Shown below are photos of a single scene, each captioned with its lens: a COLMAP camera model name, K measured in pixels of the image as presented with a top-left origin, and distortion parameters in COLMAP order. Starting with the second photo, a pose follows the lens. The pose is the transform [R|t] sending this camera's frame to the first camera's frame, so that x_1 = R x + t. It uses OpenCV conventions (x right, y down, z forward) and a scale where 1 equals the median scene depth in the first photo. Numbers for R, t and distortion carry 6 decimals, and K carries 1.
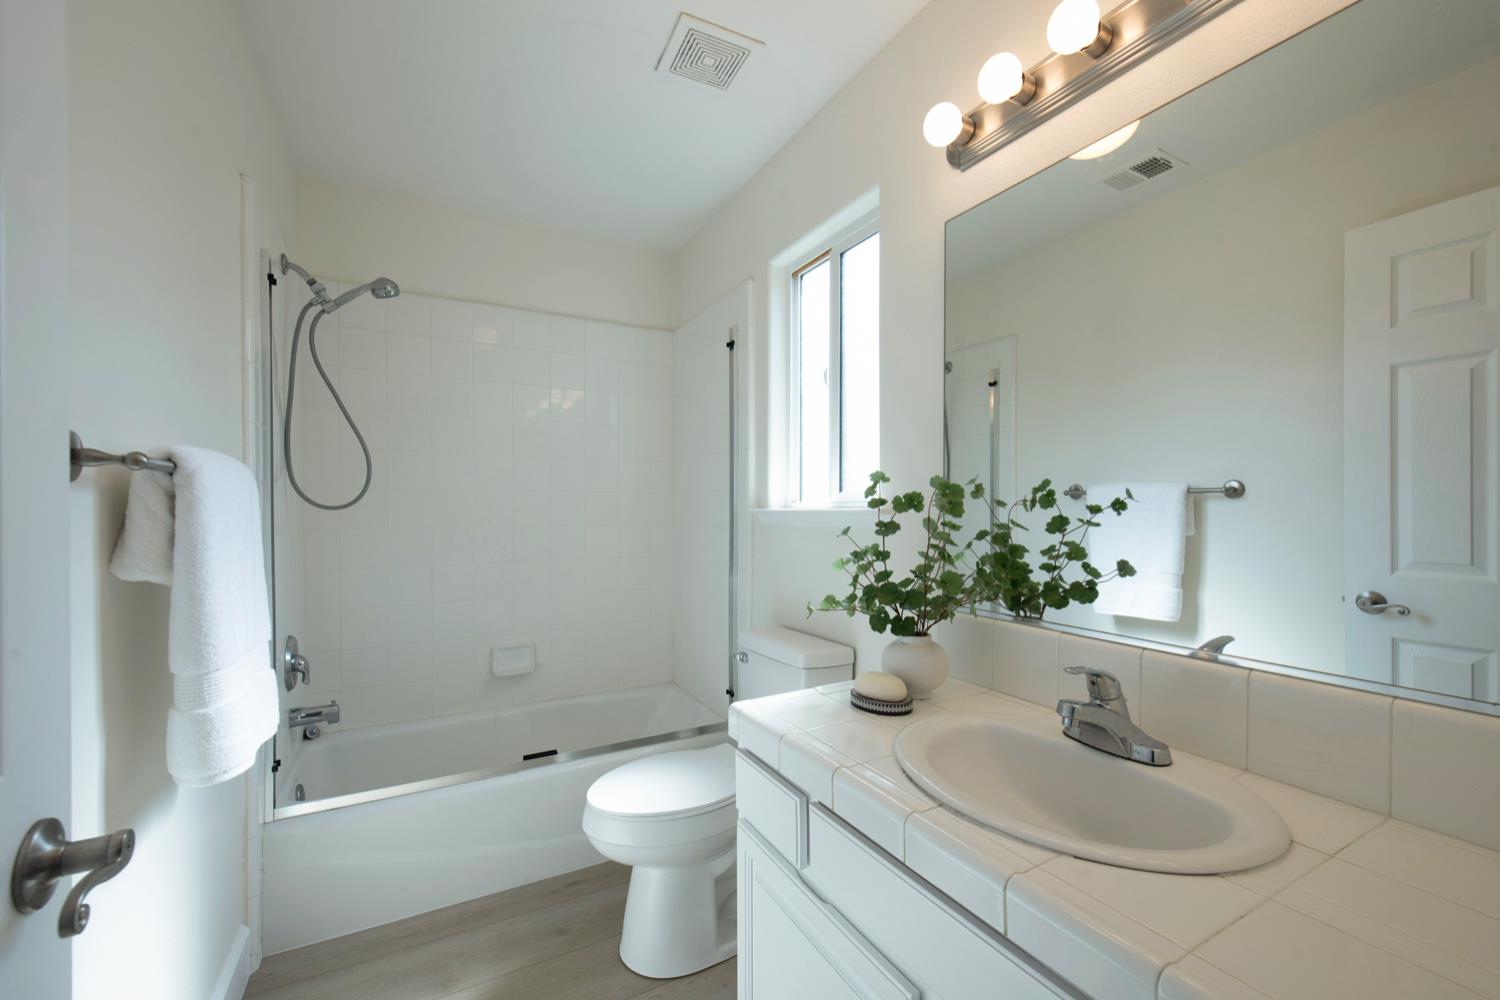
lens RADIAL K [[614.1, 0, 751.7], [0, 614.1, 499.8], [0, 0, 1]] dist [-0.013180, -0.000680]
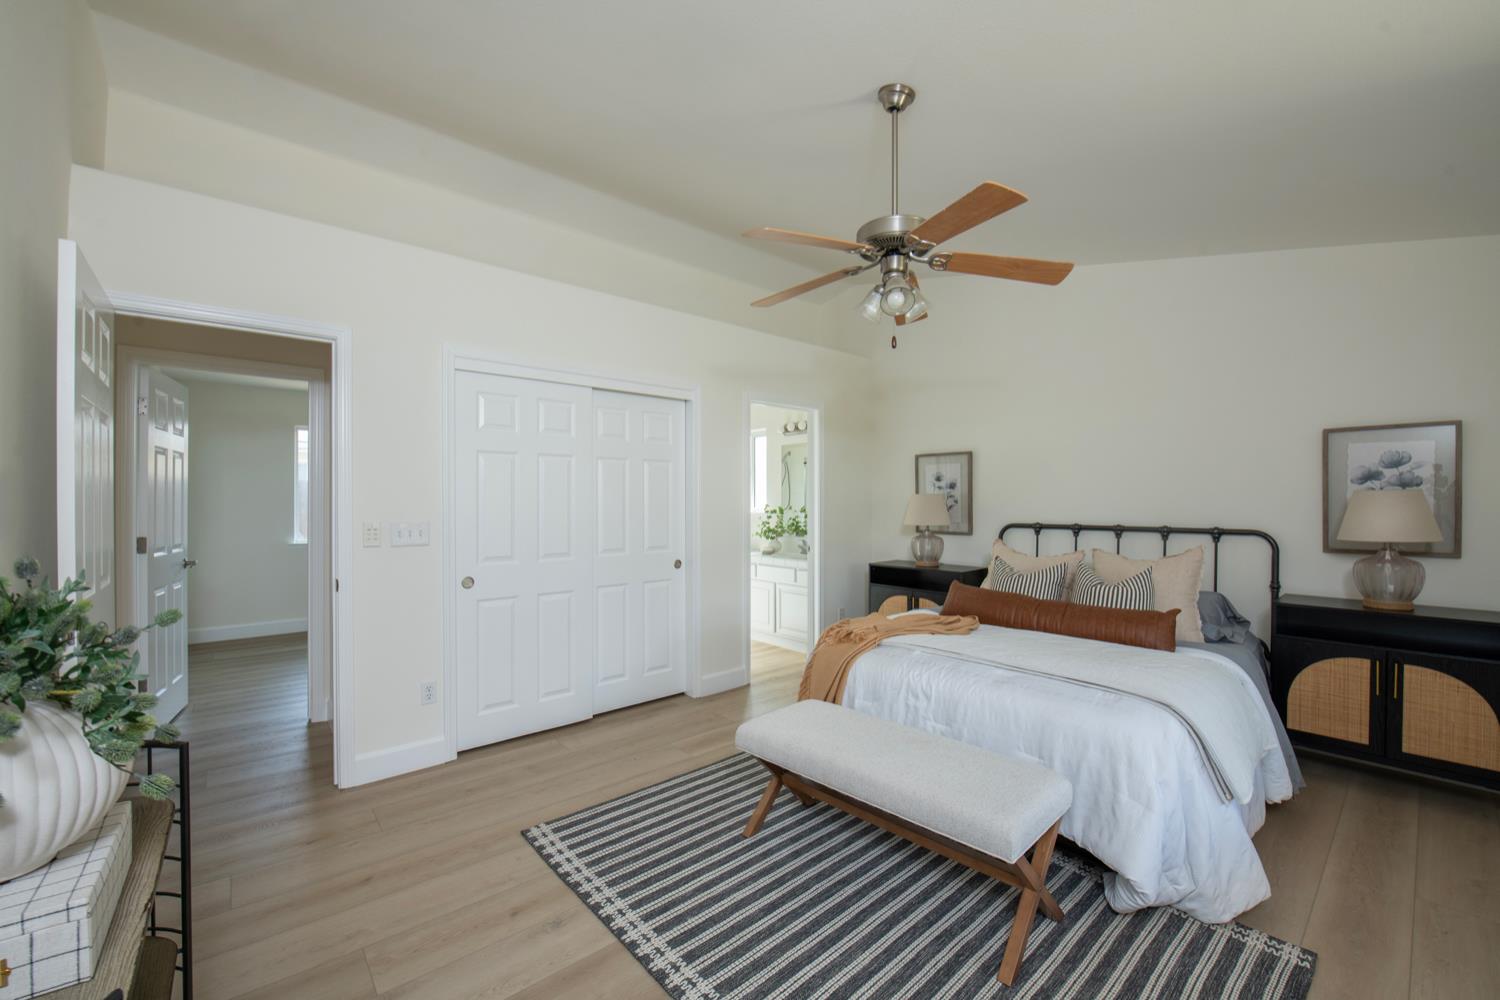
lens RADIAL K [[614.1, 0, 750.7], [0, 614.1, 502.9], [0, 0, 1]] dist [-0.013180, -0.000680]
pose [[0.973669, -0.001025, 0.227964, -0.969784], [-0.001515, 0.999939, 0.010968, -0.111644], [-0.227961, -0.011025, 0.973608, -3.472825]]
